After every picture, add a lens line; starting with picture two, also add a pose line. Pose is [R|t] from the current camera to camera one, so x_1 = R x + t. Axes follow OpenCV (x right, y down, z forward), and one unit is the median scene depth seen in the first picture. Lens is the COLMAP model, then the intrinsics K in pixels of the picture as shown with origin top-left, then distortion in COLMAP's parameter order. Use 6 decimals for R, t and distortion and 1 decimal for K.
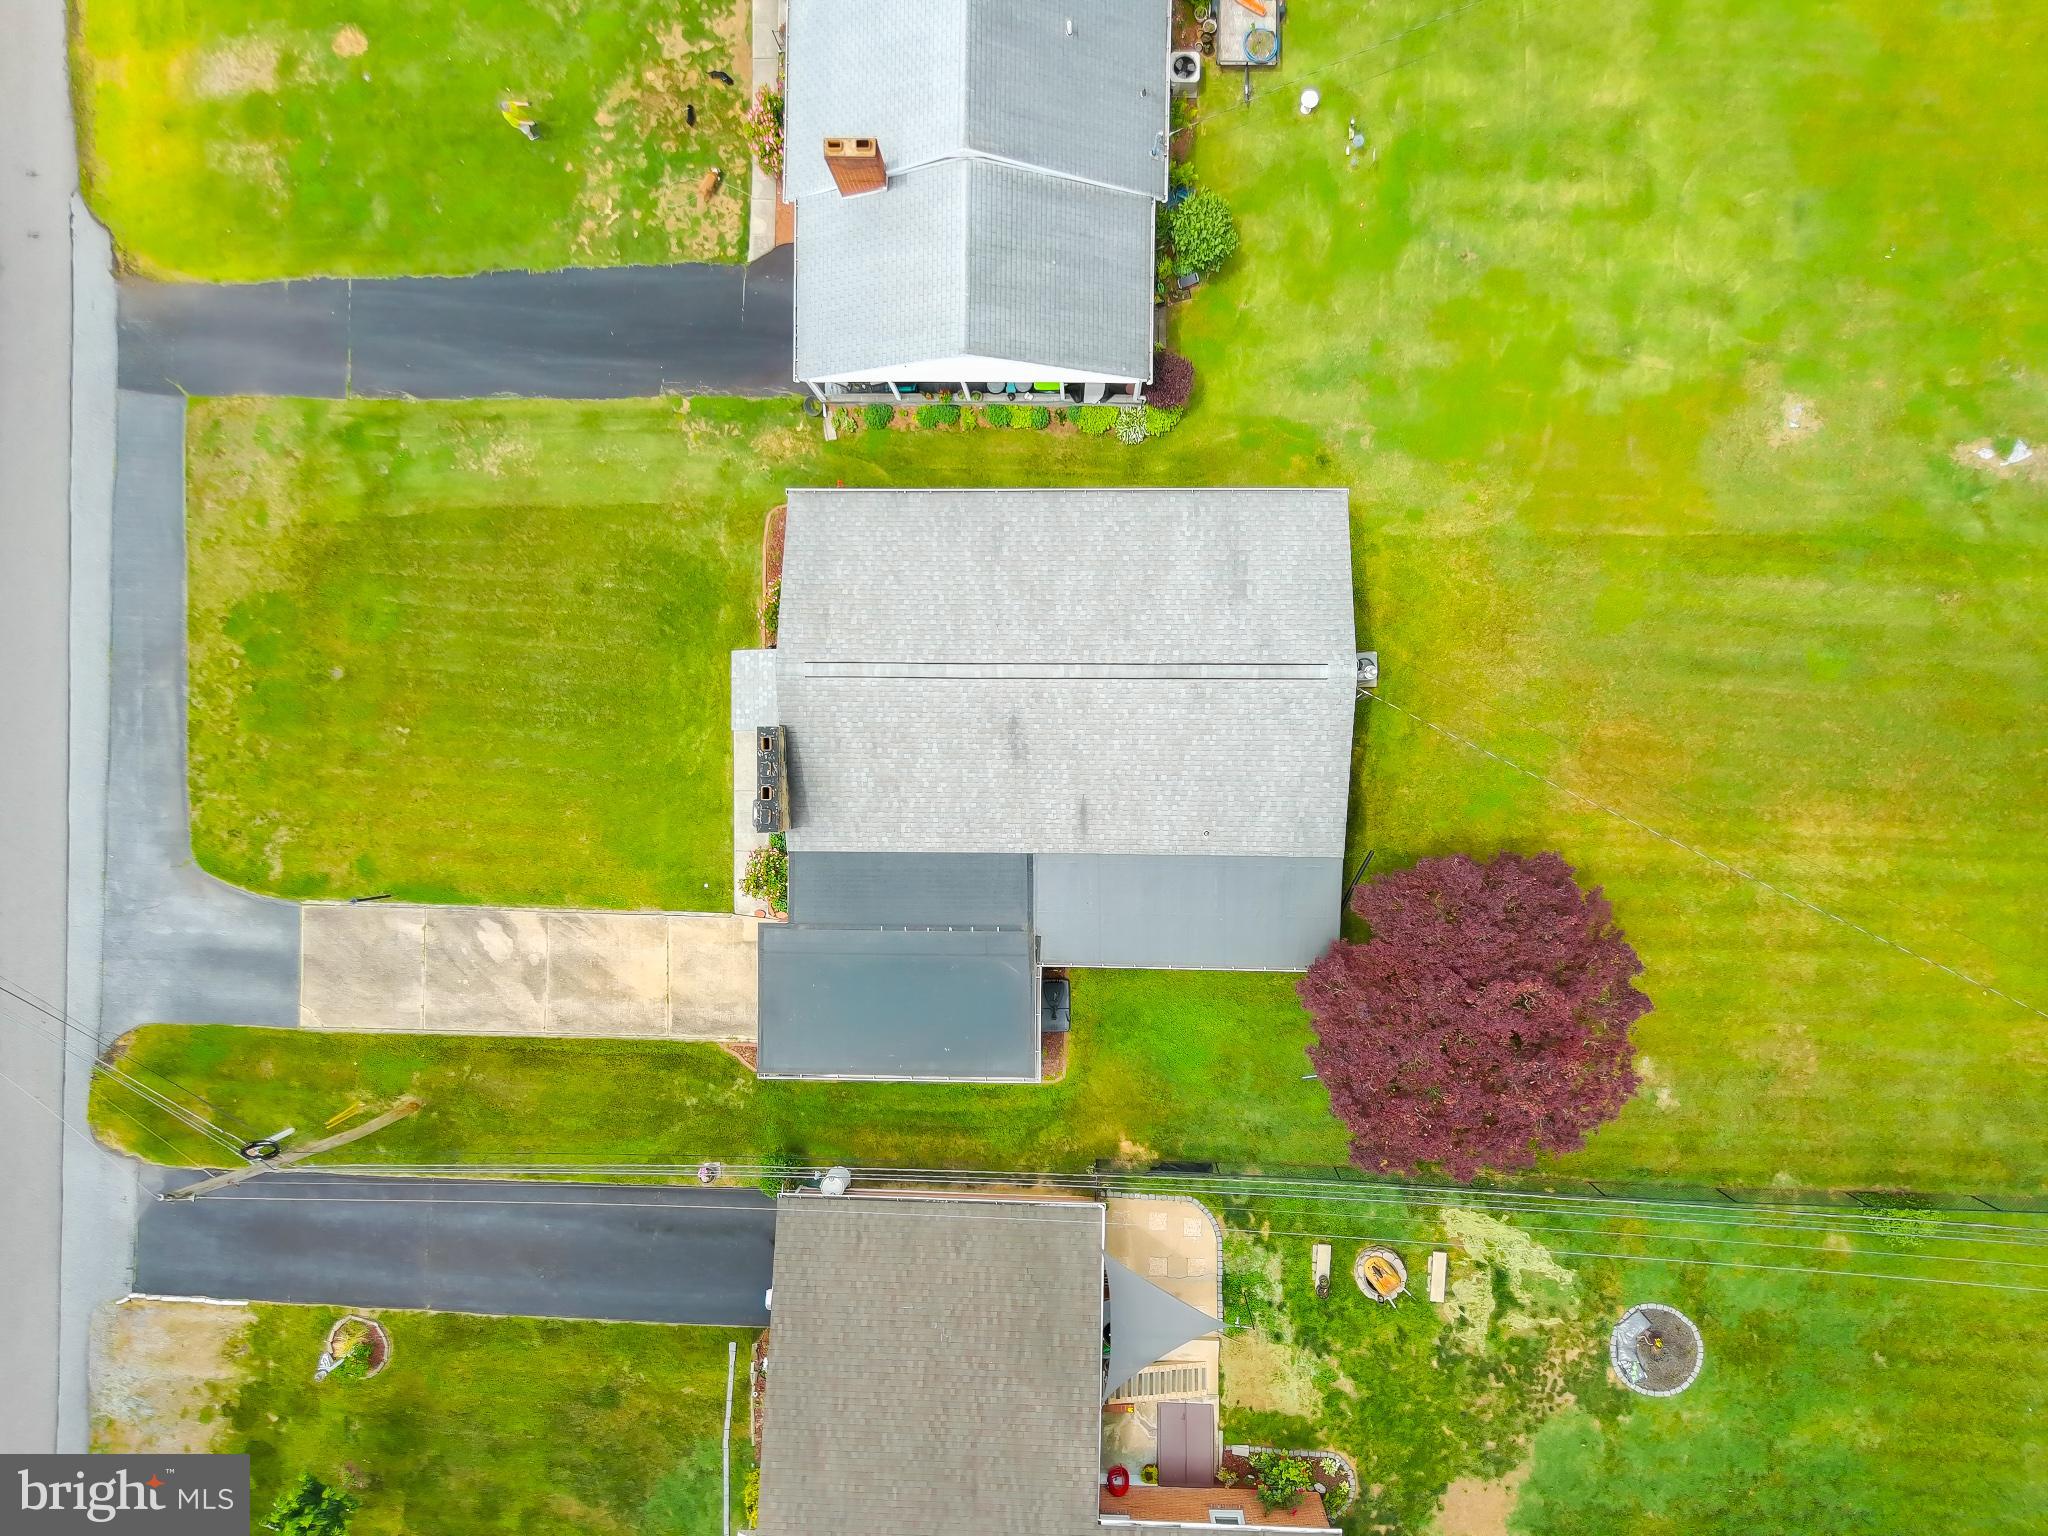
lens RADIAL K [[1391.3, 0, 1024.0], [0, 1391.3, 768.0], [0, 0, 1]] dist [0.038907, -0.039057]
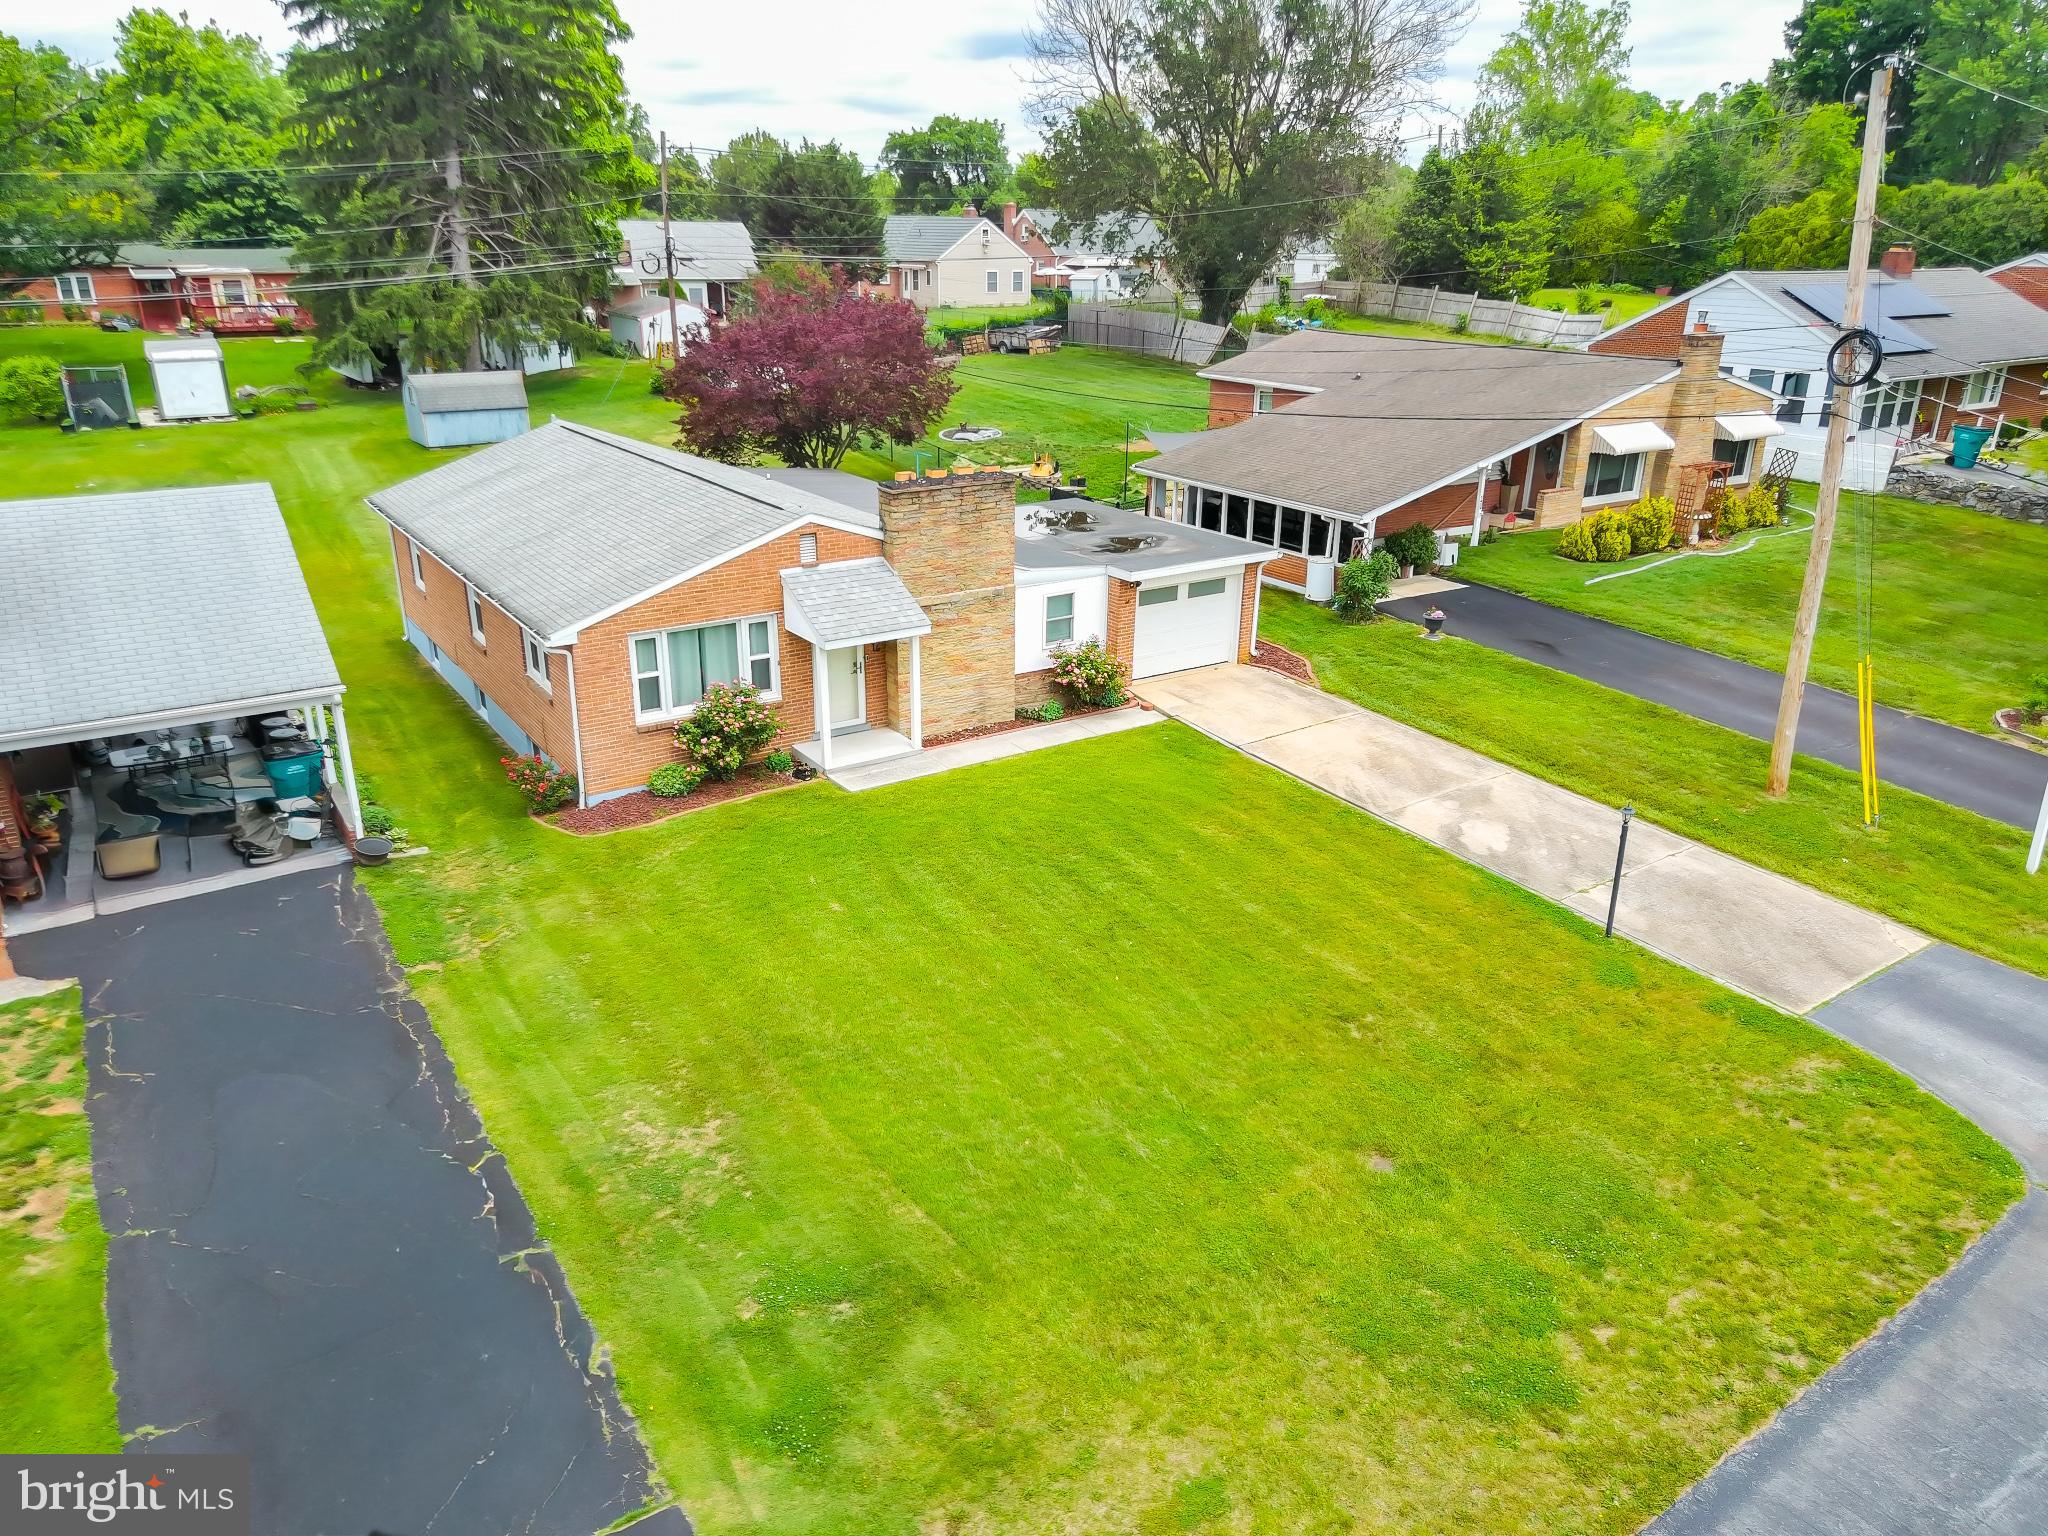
lens RADIAL K [[1391.3, 0, 1024.0], [0, 1391.3, 768.0], [0, 0, 1]] dist [0.038907, -0.039057]
pose [[-0.565905, -0.270106, 0.778970, -0.706512], [0.824408, -0.197027, 0.530596, -0.329230], [0.010161, 0.942456, 0.334176, 0.777954]]
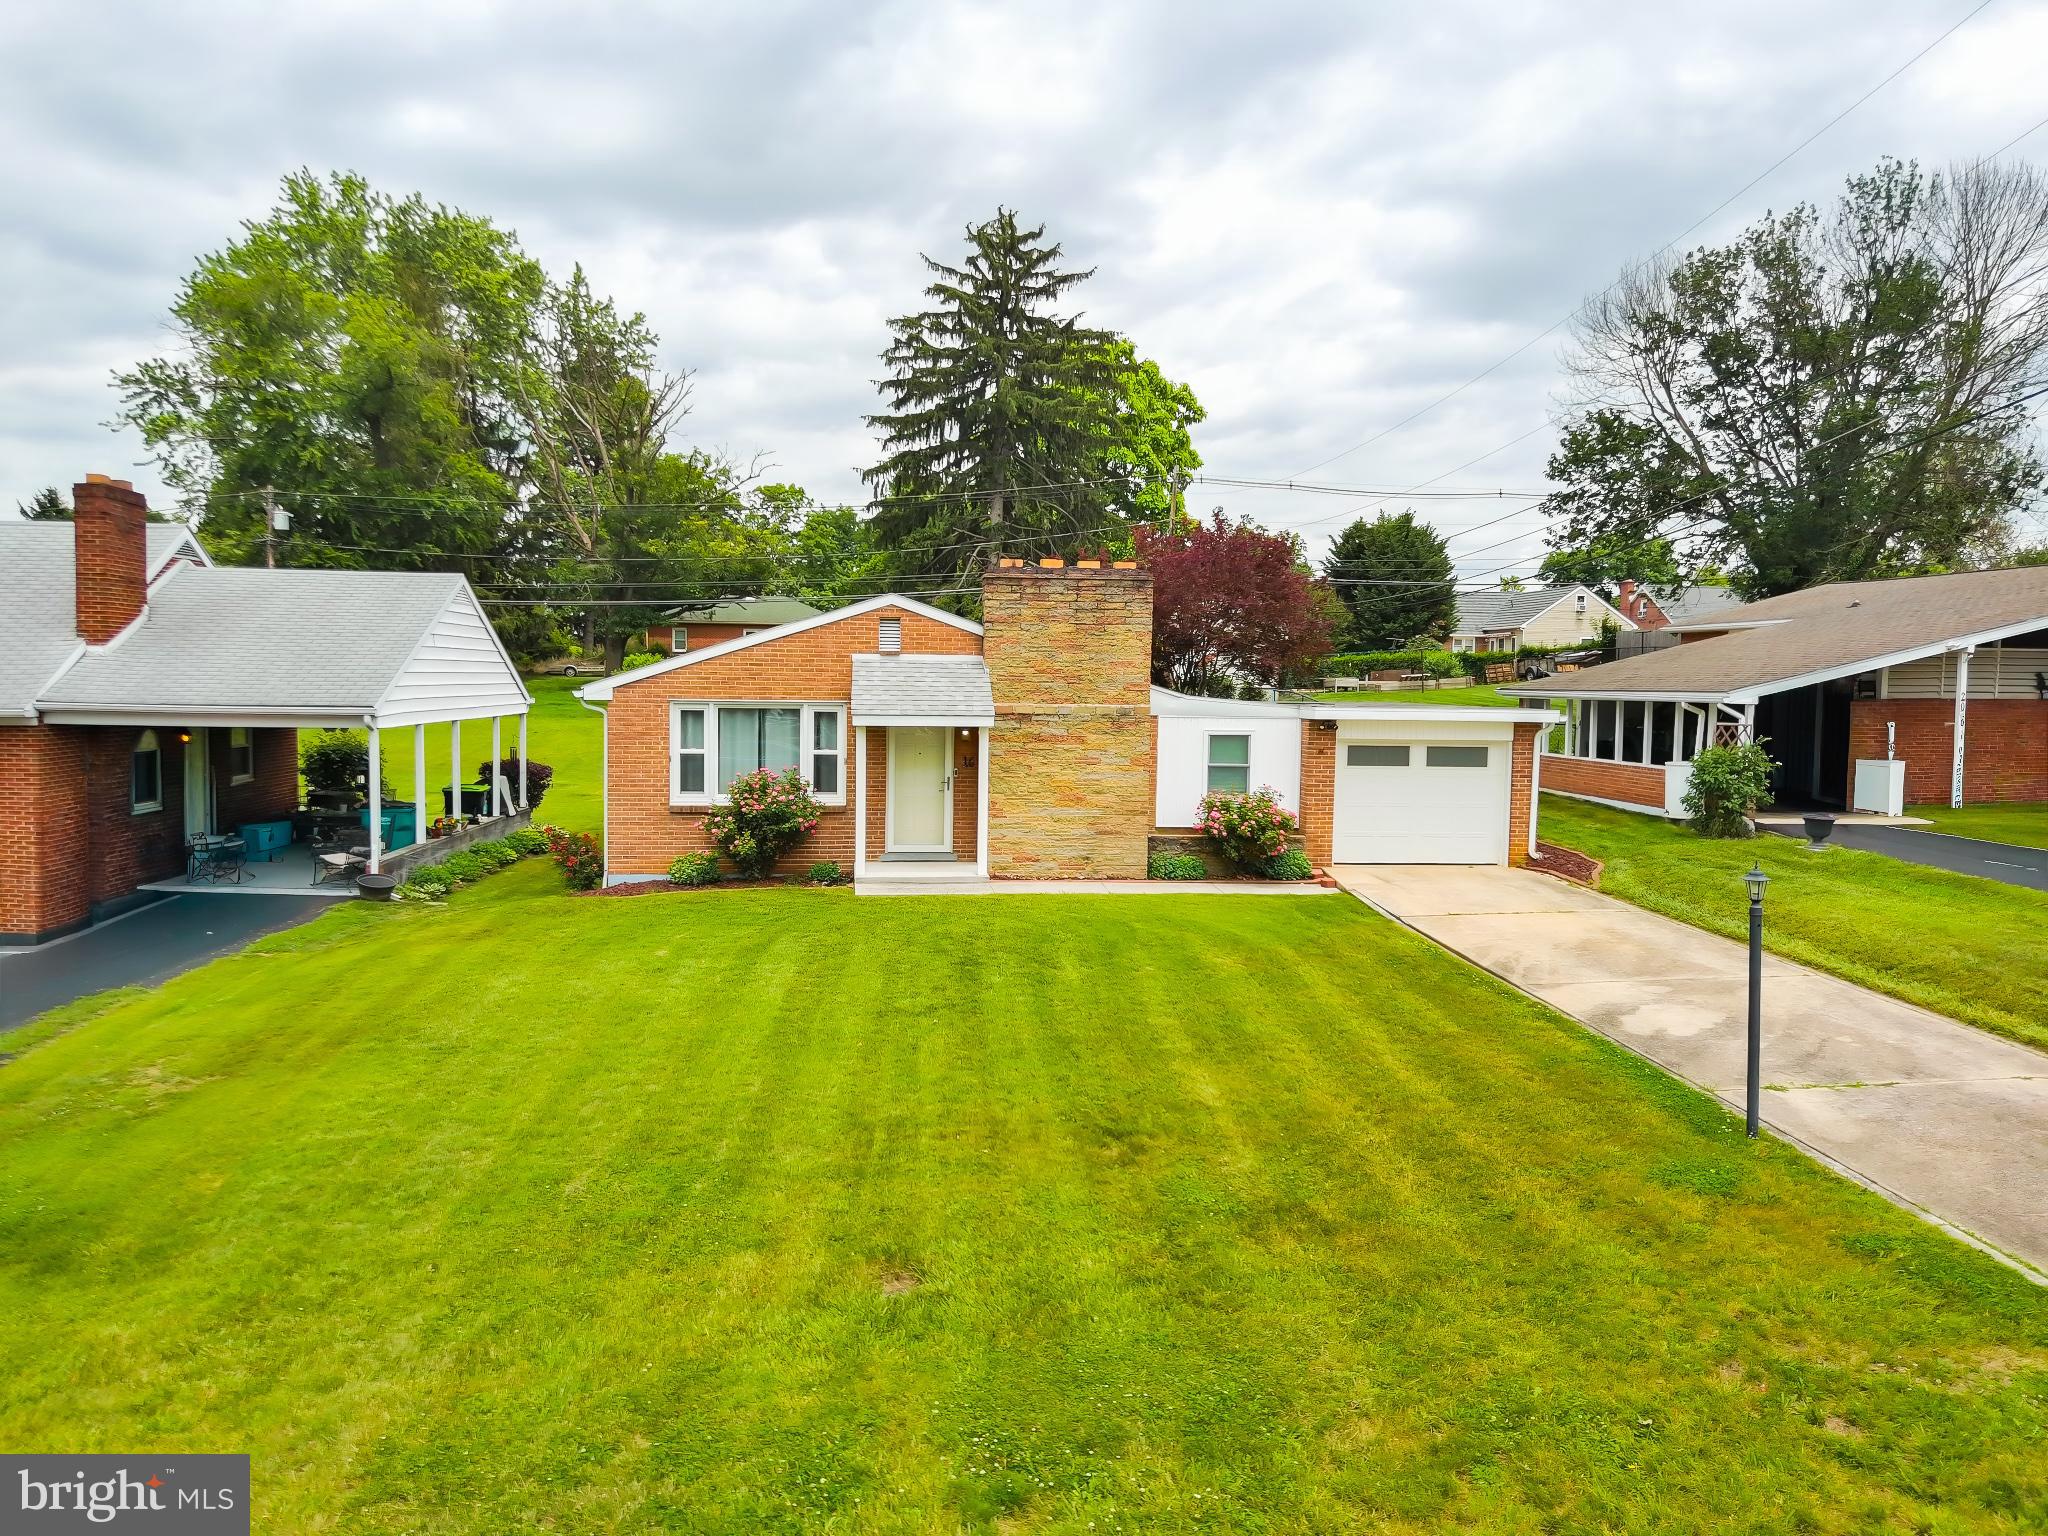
lens RADIAL K [[1391.3, 0, 1024.0], [0, 1391.3, 768.0], [0, 0, 1]] dist [0.038907, -0.039057]
pose [[-0.115196, -0.031359, 0.992848, -0.696608], [0.993320, 0.003165, 0.115351, -0.073887], [-0.006760, 0.999503, 0.030785, 0.925433]]
